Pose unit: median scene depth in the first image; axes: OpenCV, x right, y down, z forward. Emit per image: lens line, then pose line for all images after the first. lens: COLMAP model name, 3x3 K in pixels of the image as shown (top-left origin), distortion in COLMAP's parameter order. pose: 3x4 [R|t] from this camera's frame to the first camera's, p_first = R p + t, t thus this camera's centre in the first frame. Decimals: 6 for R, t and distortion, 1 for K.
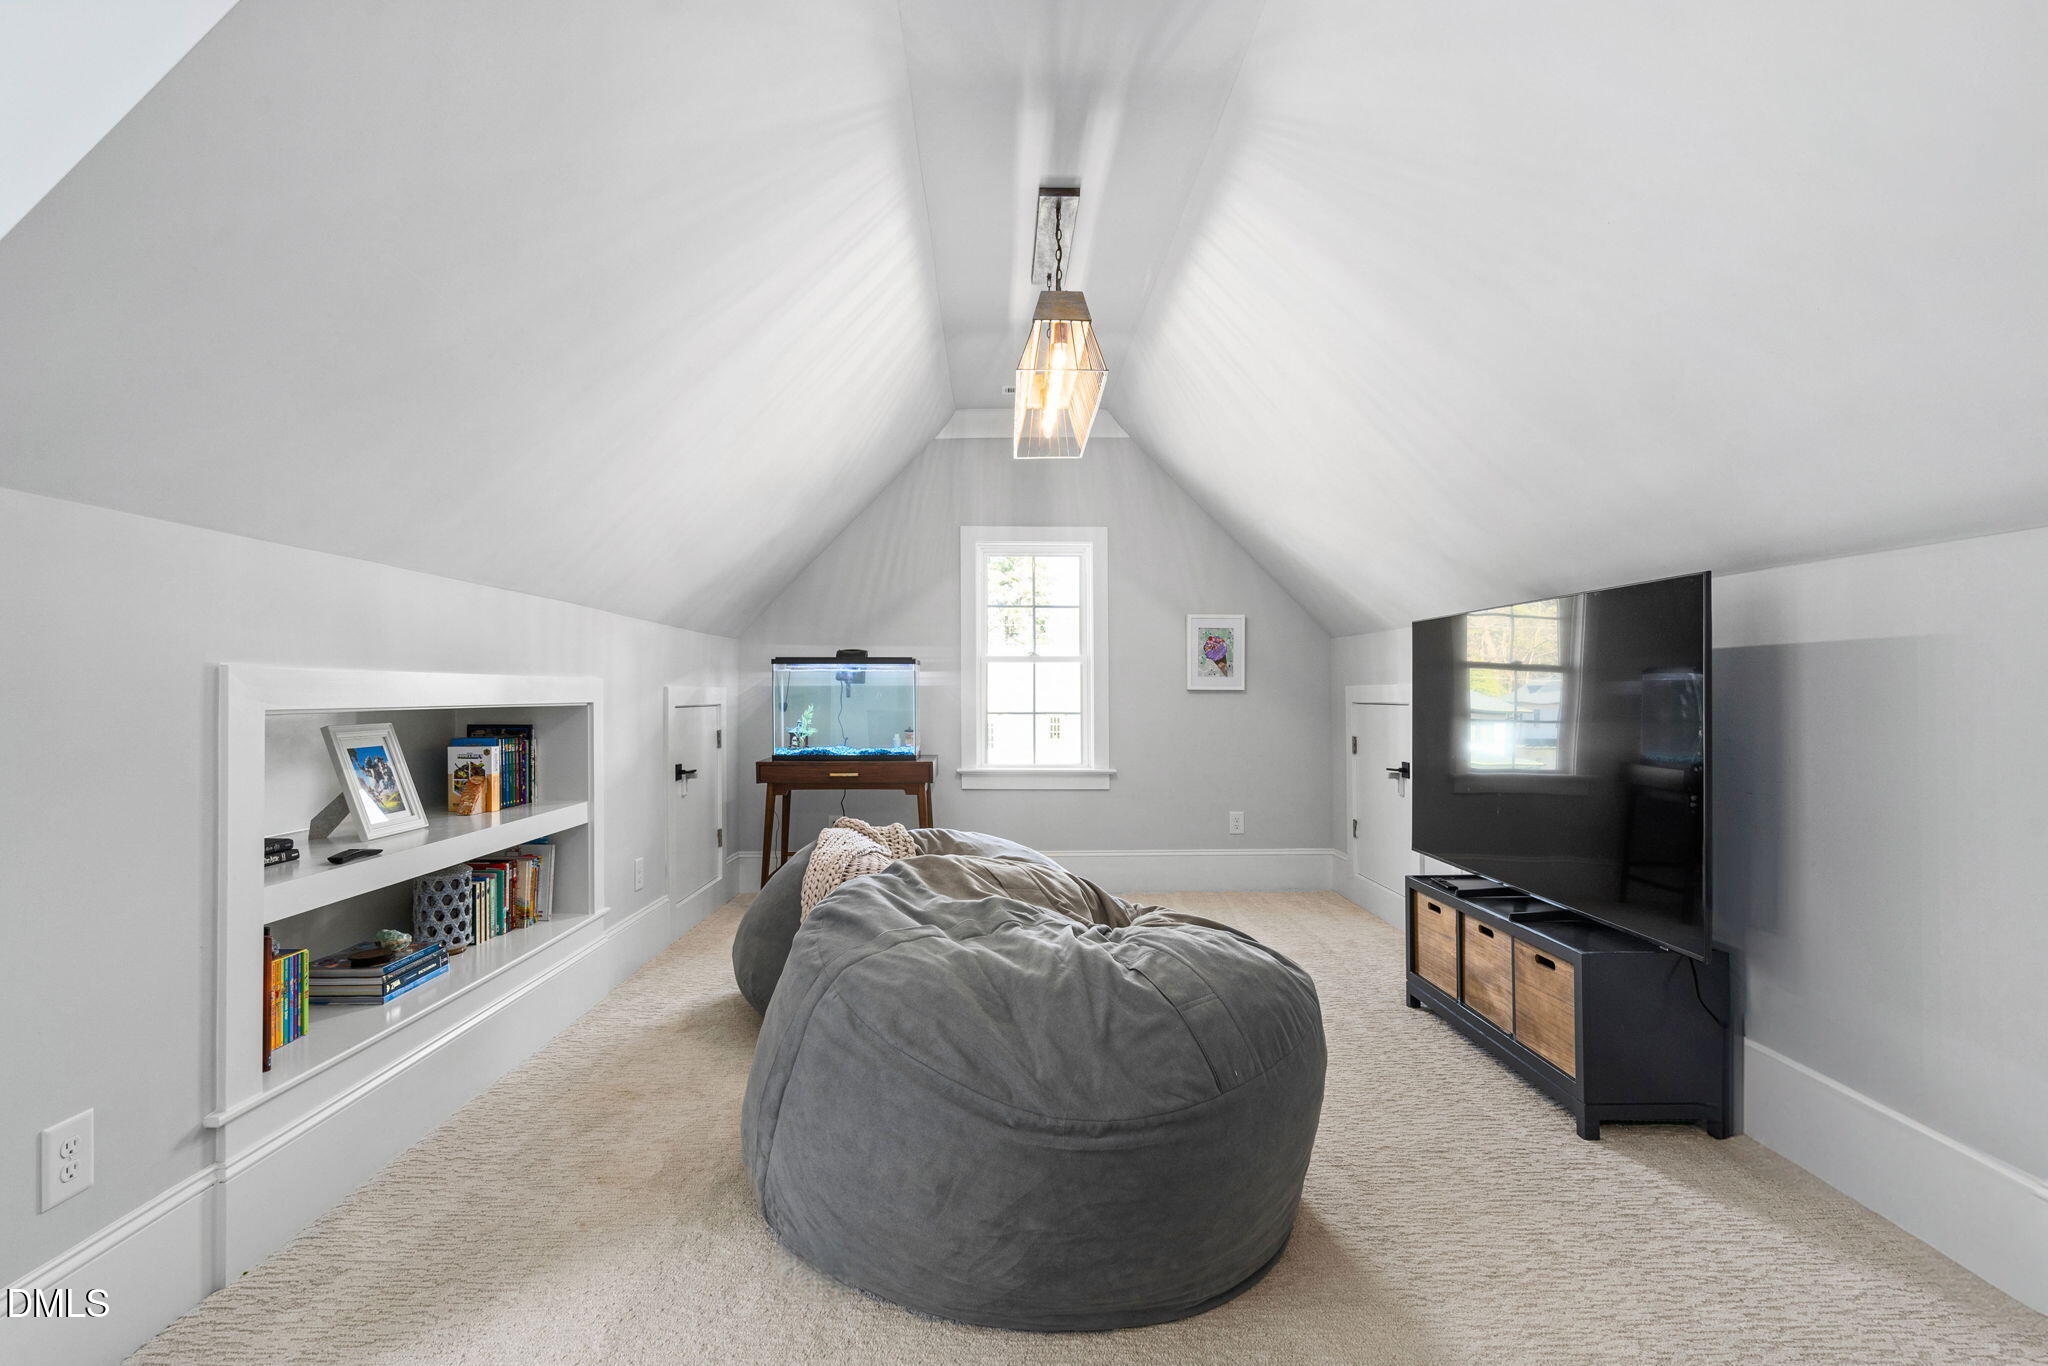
lens RADIAL K [[960.1, 0, 1024.0], [0, 960.1, 683.0], [0, 0, 1]] dist [-0.009828, 0.001464]
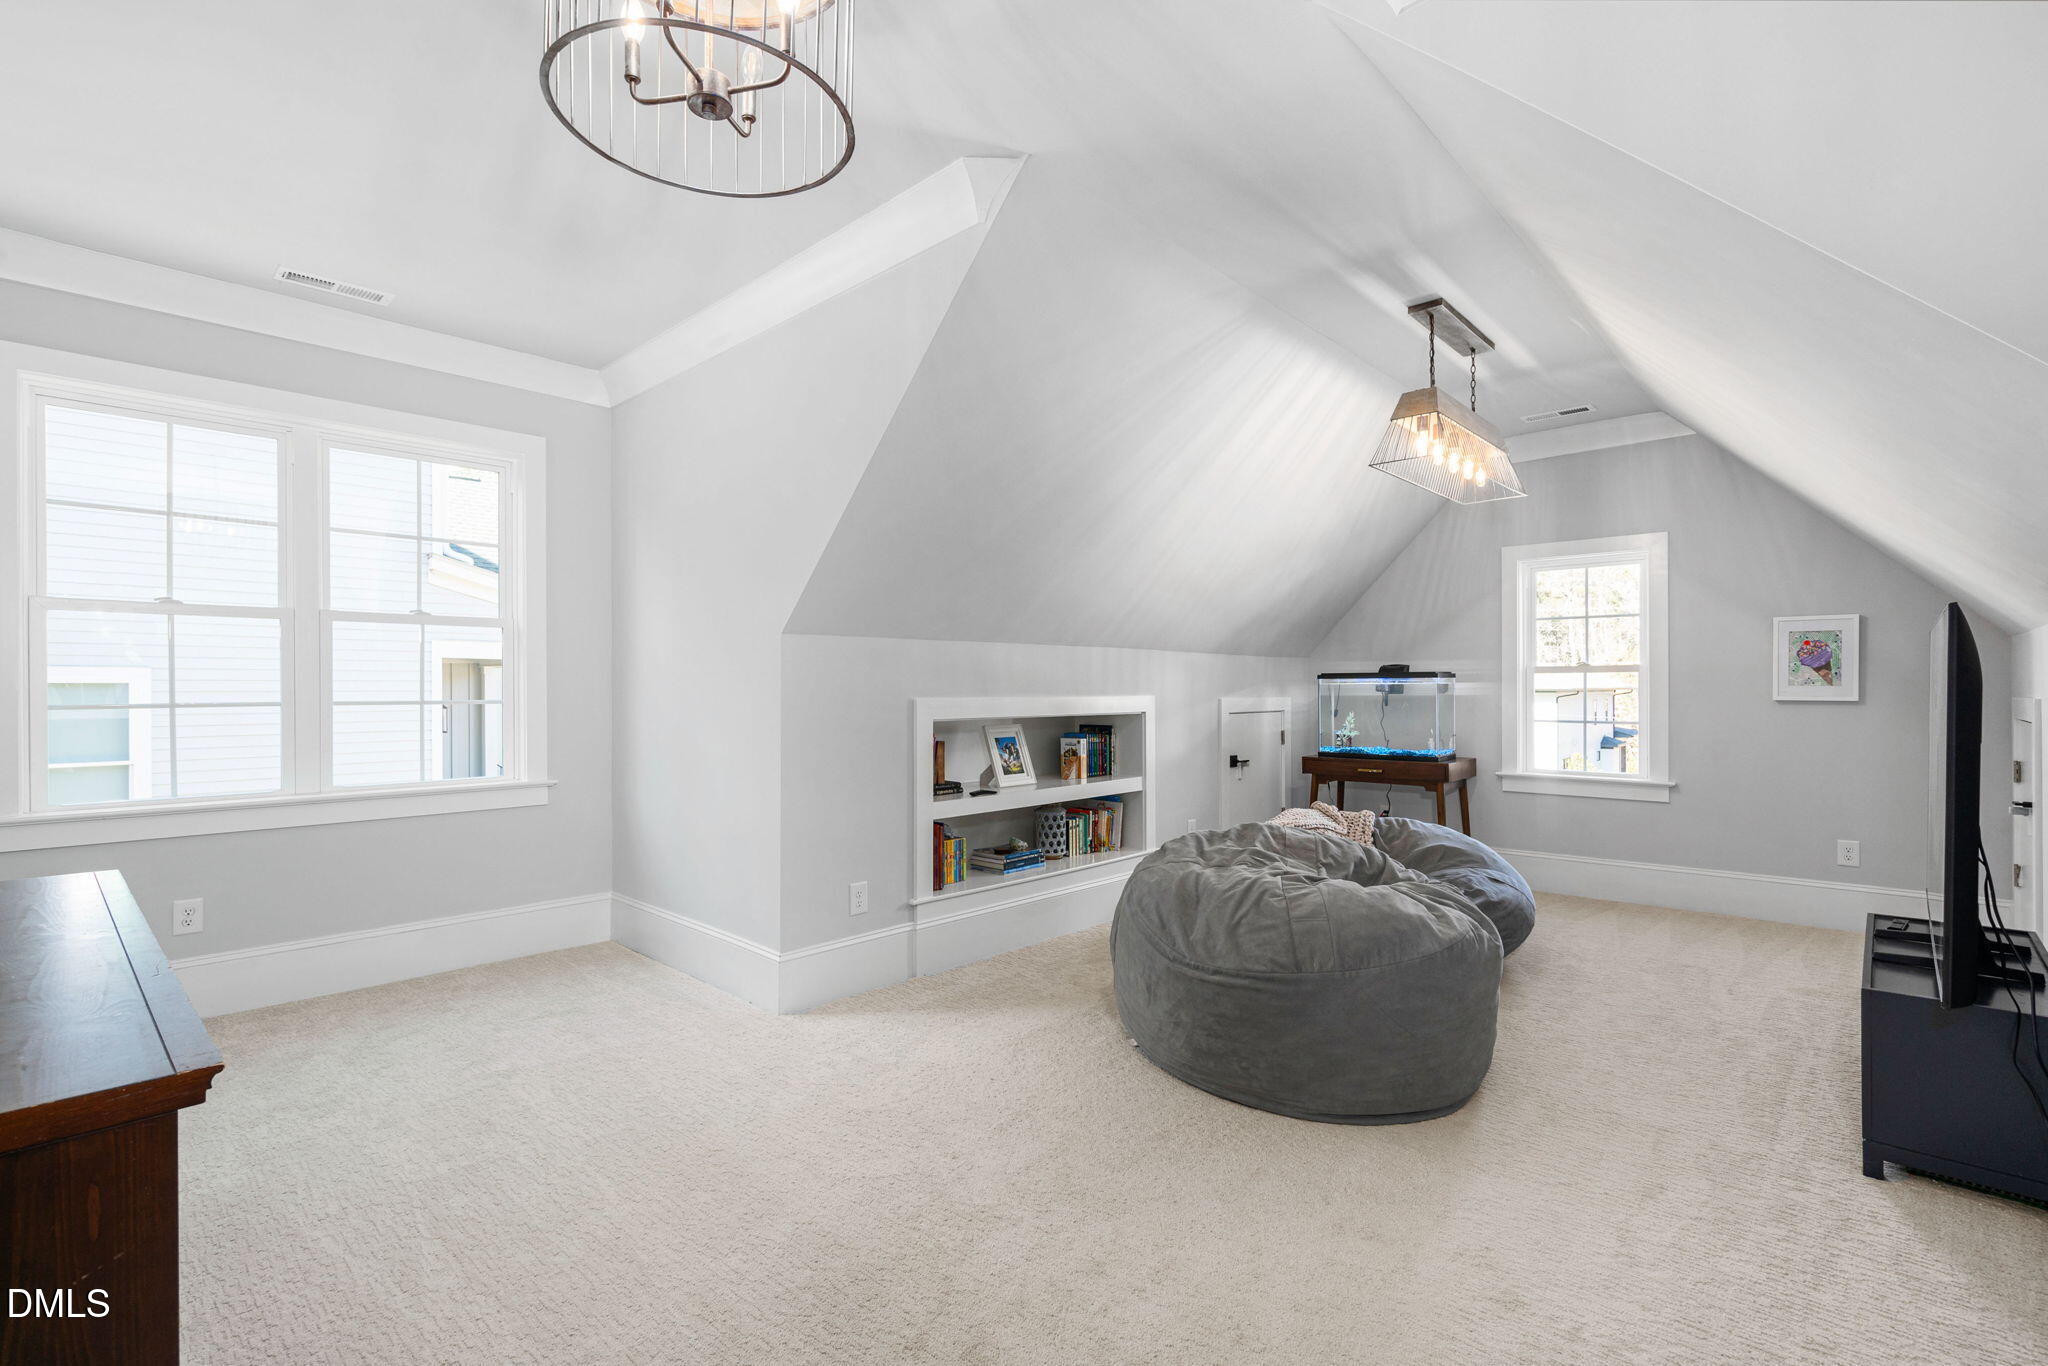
lens RADIAL K [[942.6, 0, 1033.4], [0, 942.6, 694.0], [0, 0, 1]] dist [-0.004782, 0.001414]
pose [[0.726568, 0.002333, -0.687090, 0.484633], [0.010713, 0.999834, 0.014723, -0.034522], [0.687011, -0.018058, 0.726423, -0.225444]]
